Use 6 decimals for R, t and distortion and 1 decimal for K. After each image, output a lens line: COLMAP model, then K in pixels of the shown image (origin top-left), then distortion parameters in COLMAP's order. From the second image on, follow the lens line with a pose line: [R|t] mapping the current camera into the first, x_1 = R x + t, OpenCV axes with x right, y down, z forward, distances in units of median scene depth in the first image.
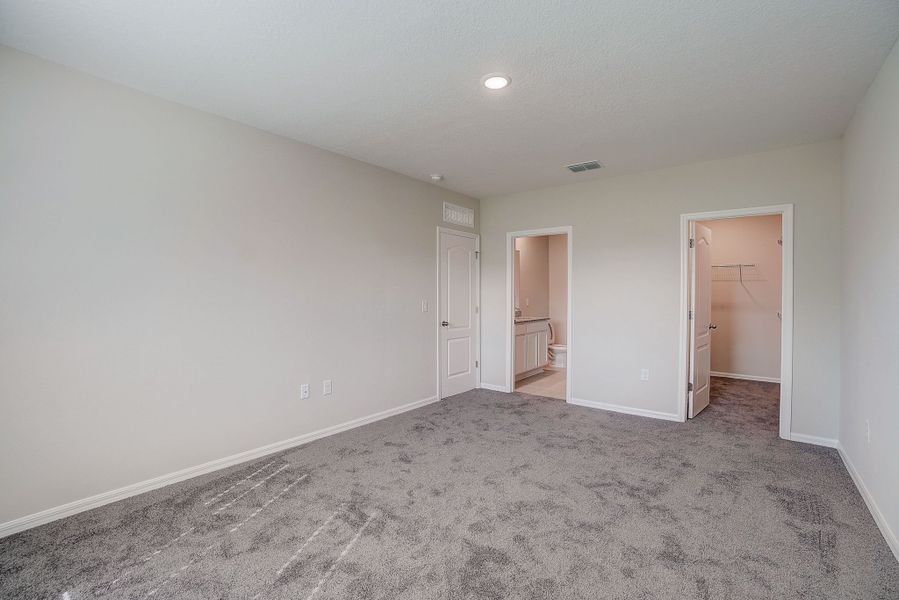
lens RADIAL K [[397.9, 0, 447.4], [0, 397.9, 292.2], [0, 0, 1]] dist [-0.060686, 0.018595]
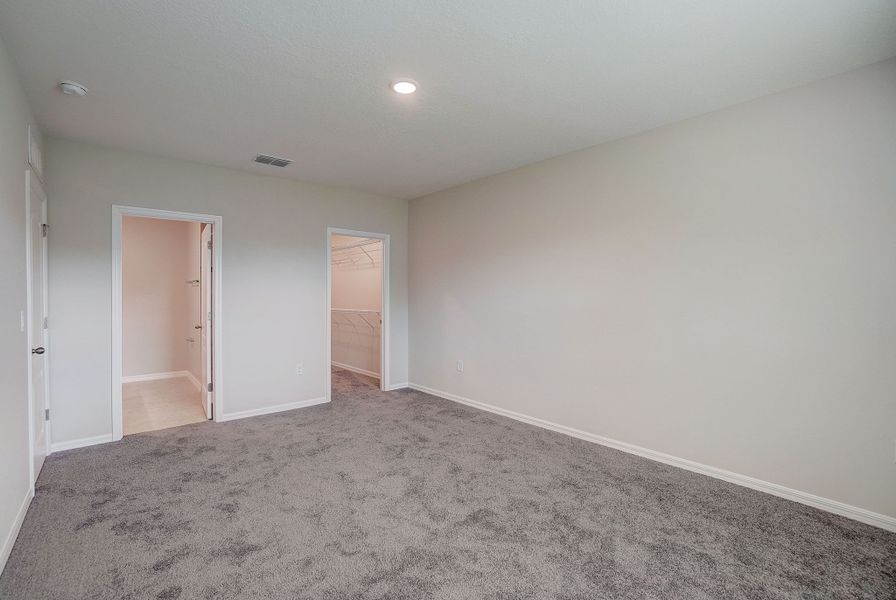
lens RADIAL K [[396.6, 0, 445.9], [0, 396.6, 292.3], [0, 0, 1]] dist [-0.060686, 0.018595]
pose [[0.169897, 0.002985, 0.985457, -0.587651], [-0.001770, 0.999995, -0.002724, -0.000430], [-0.985460, -0.001281, 0.169901, 0.493189]]
